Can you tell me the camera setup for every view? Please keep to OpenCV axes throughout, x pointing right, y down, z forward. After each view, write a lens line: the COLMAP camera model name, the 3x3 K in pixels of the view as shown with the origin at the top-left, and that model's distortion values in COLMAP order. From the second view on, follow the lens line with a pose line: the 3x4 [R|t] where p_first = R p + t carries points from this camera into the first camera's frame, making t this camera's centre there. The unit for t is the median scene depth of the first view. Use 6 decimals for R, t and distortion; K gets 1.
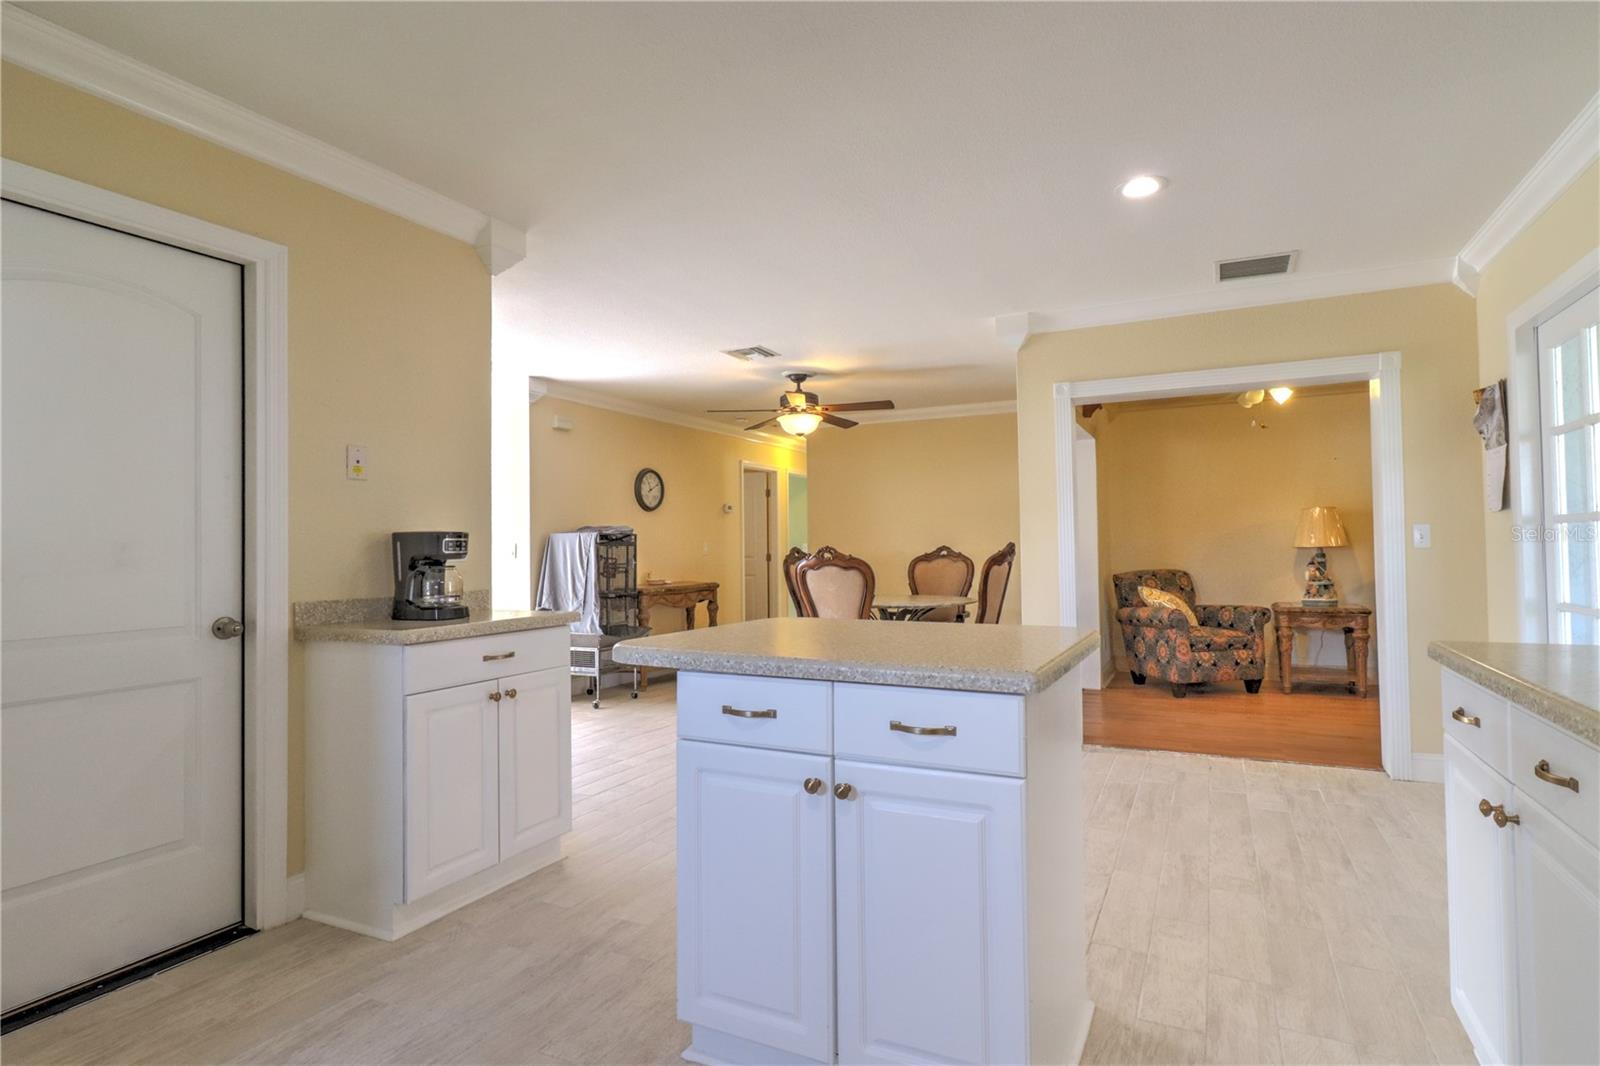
lens RADIAL K [[818.0, 0, 814.3], [0, 818.0, 531.3], [0, 0, 1]] dist [-0.000121, -0.000166]
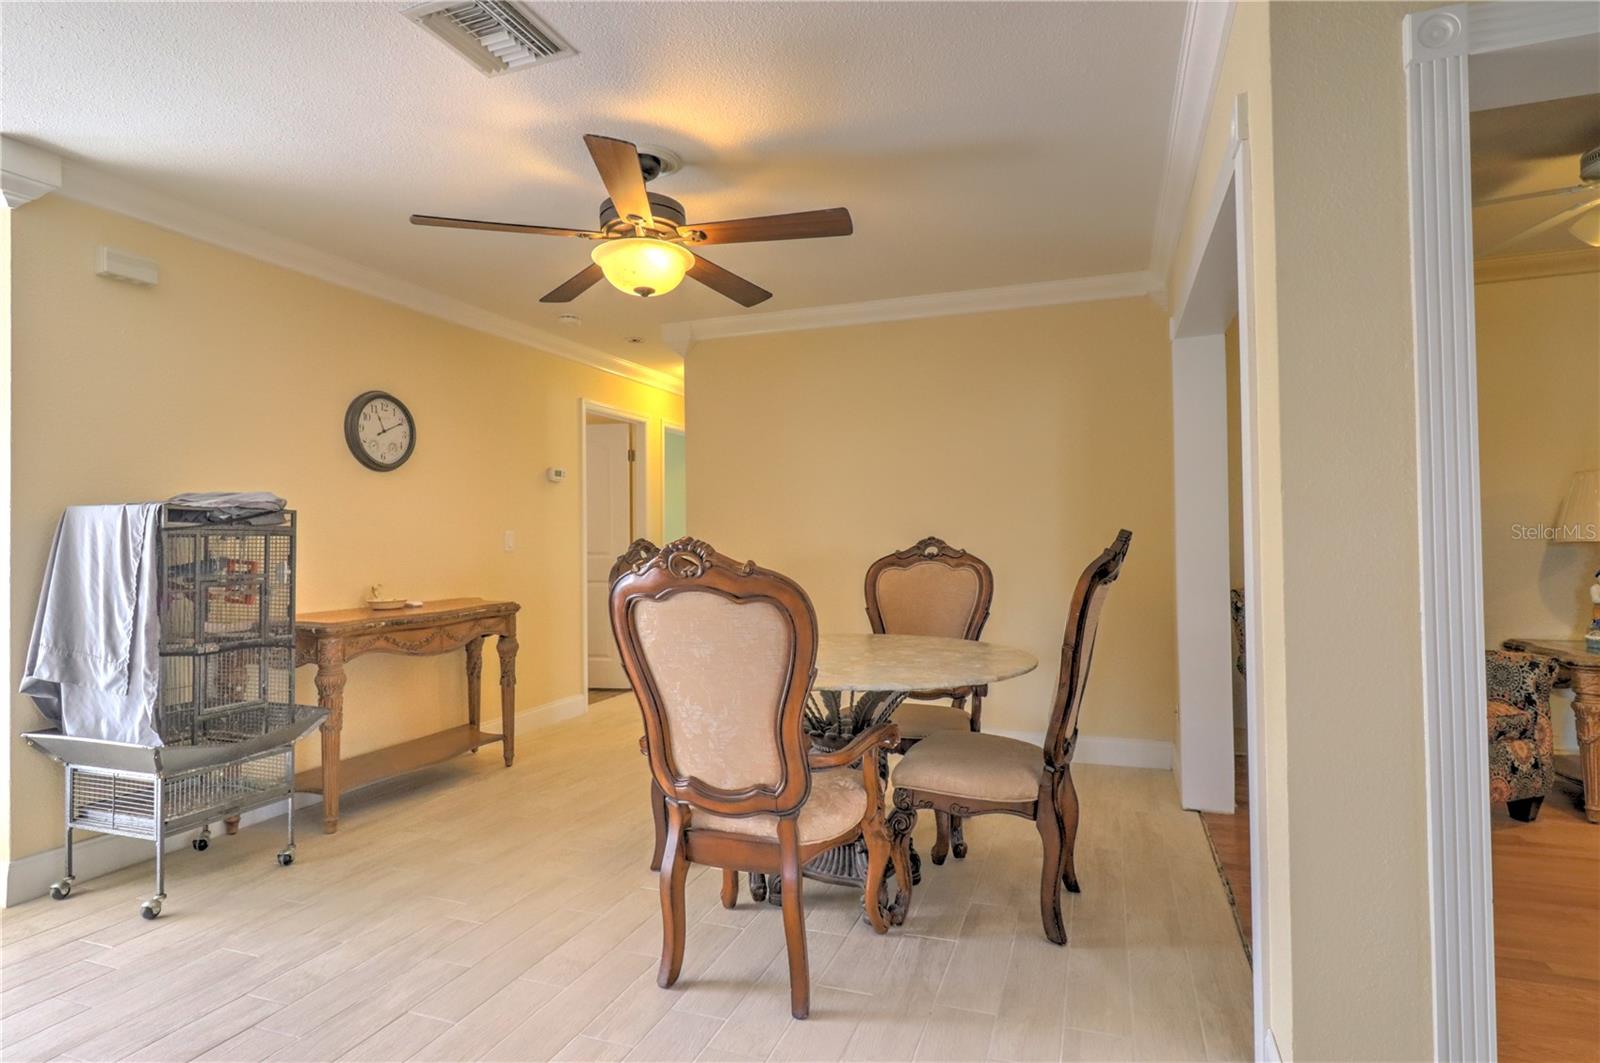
lens RADIAL K [[818.0, 0, 816.8], [0, 818.0, 529.9], [0, 0, 1]] dist [-0.000121, -0.000166]
pose [[0.993403, 0.003957, 0.114611, 0.024627], [-0.004931, 0.999954, 0.008217, 0.009406], [-0.114574, -0.008728, 0.993376, 0.503461]]
